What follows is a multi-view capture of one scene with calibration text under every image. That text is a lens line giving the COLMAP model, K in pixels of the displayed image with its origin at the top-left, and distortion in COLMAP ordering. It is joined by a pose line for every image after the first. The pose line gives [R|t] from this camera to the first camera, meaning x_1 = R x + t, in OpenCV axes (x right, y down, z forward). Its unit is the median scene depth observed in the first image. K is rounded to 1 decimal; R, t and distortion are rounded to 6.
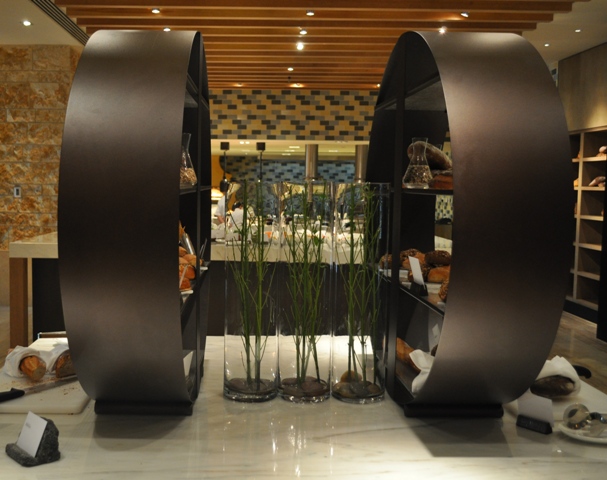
lens RADIAL K [[661.3, 0, 303.5], [0, 661.3, 240.0], [0, 0, 1]] dist [-0.007670, -0.009792]
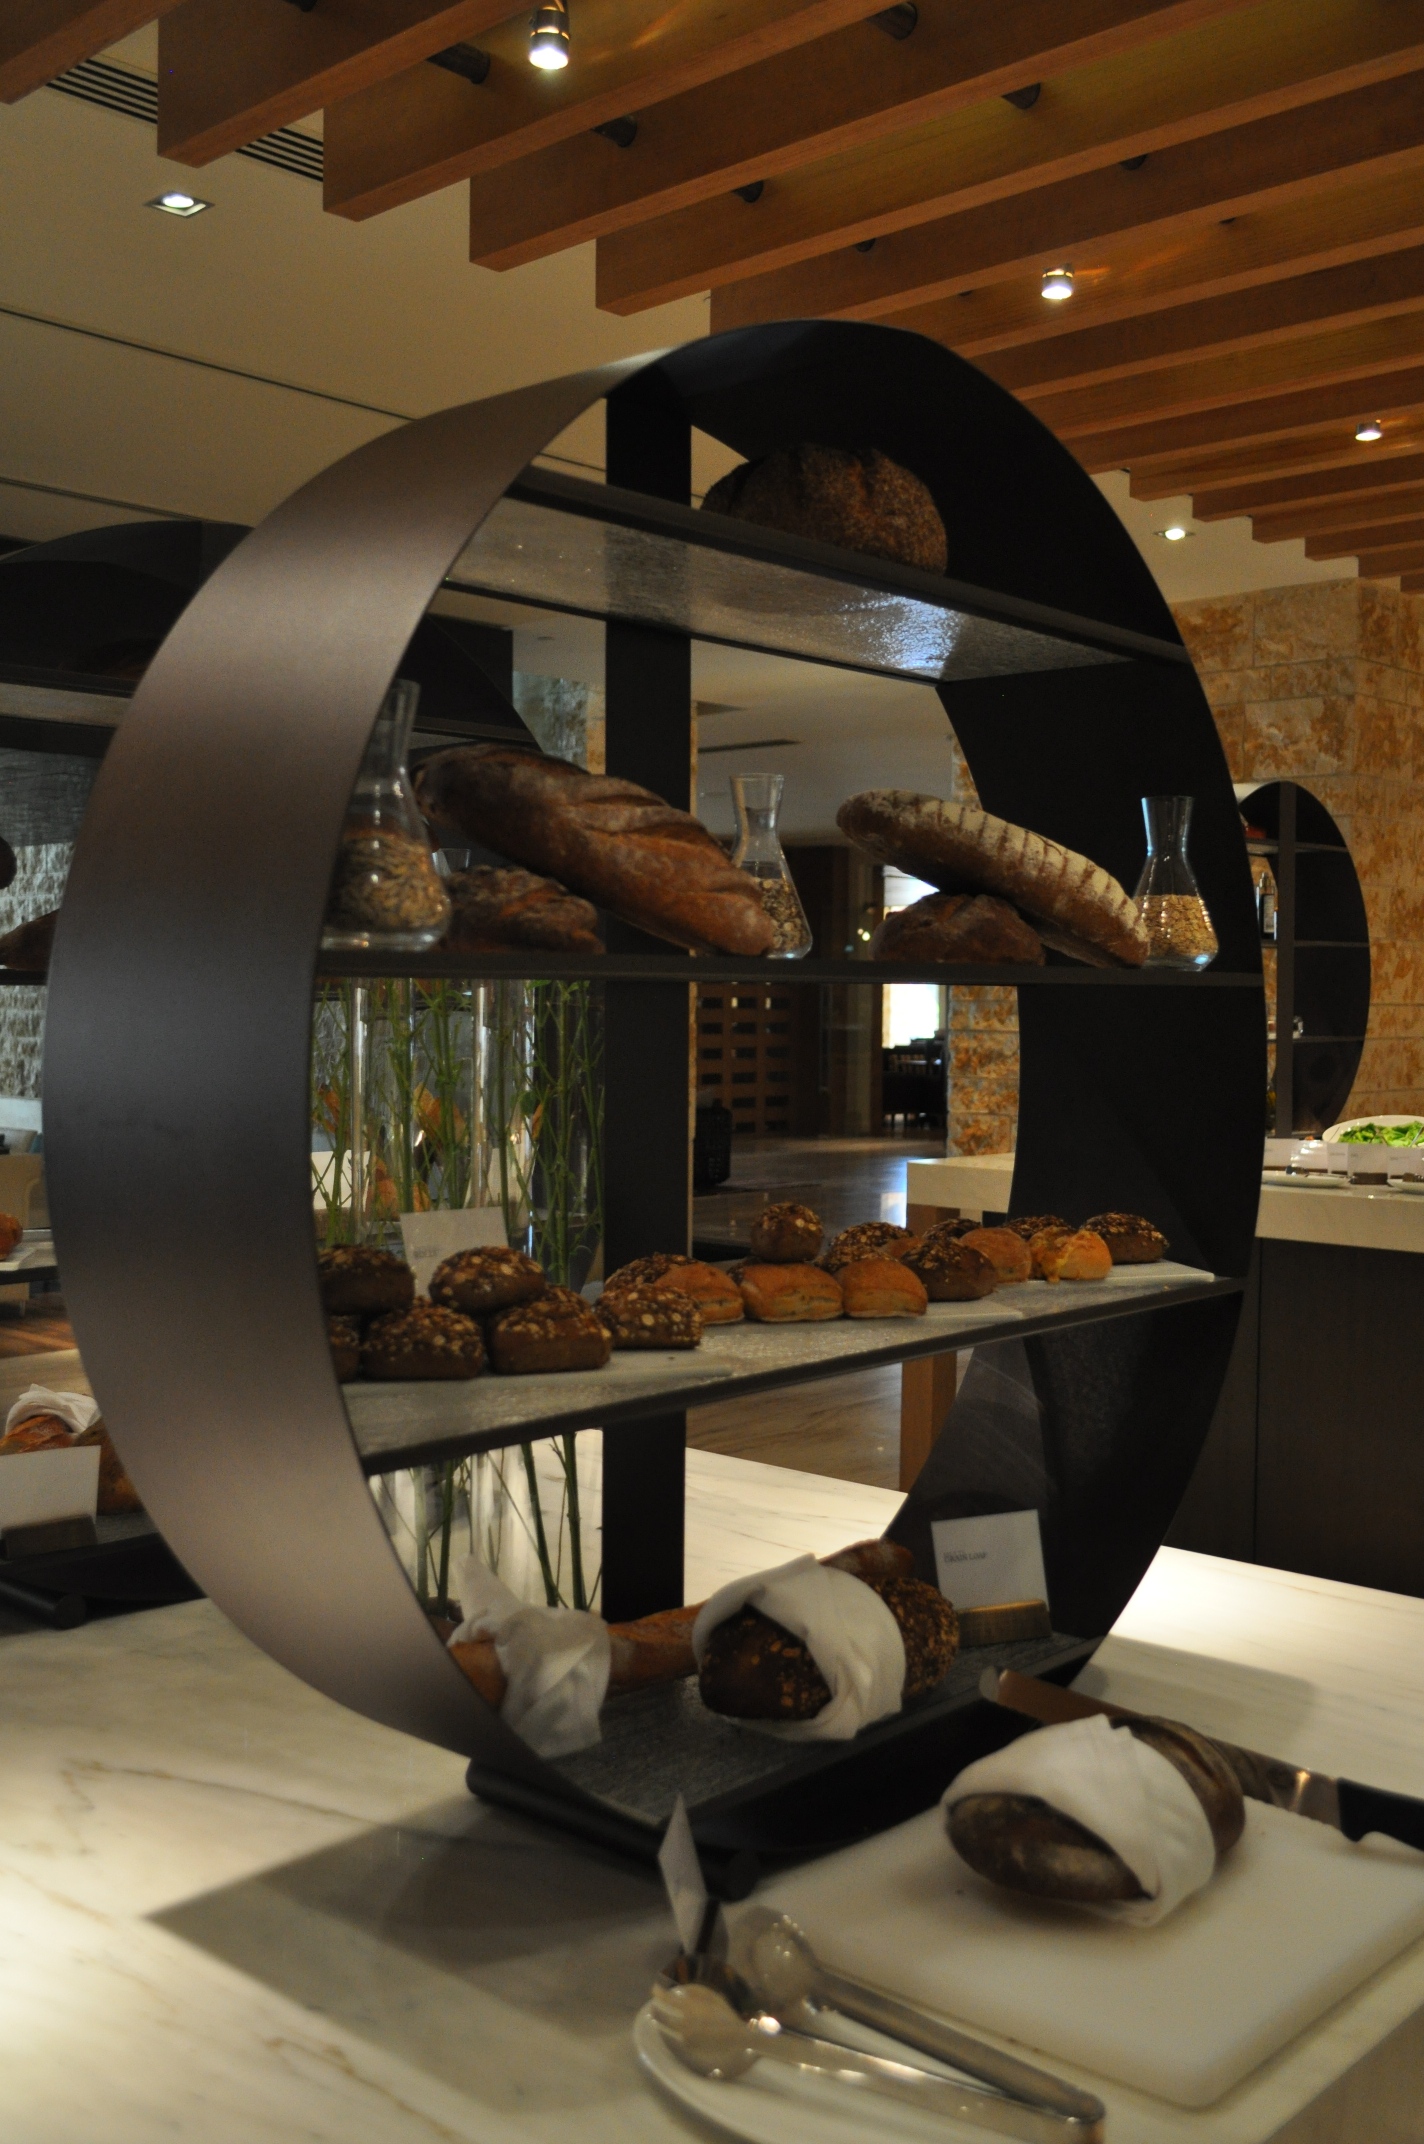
lens RADIAL K [[2050.1, 0, 712.0], [0, 2050.1, 1072.0], [0, 0, 1]] dist [-0.007374, -0.005160]
pose [[0.736039, 0.021685, -0.676592, 0.100884], [-0.057986, 0.997833, -0.031099, -0.001418], [0.674451, 0.062123, 0.735701, 0.053898]]
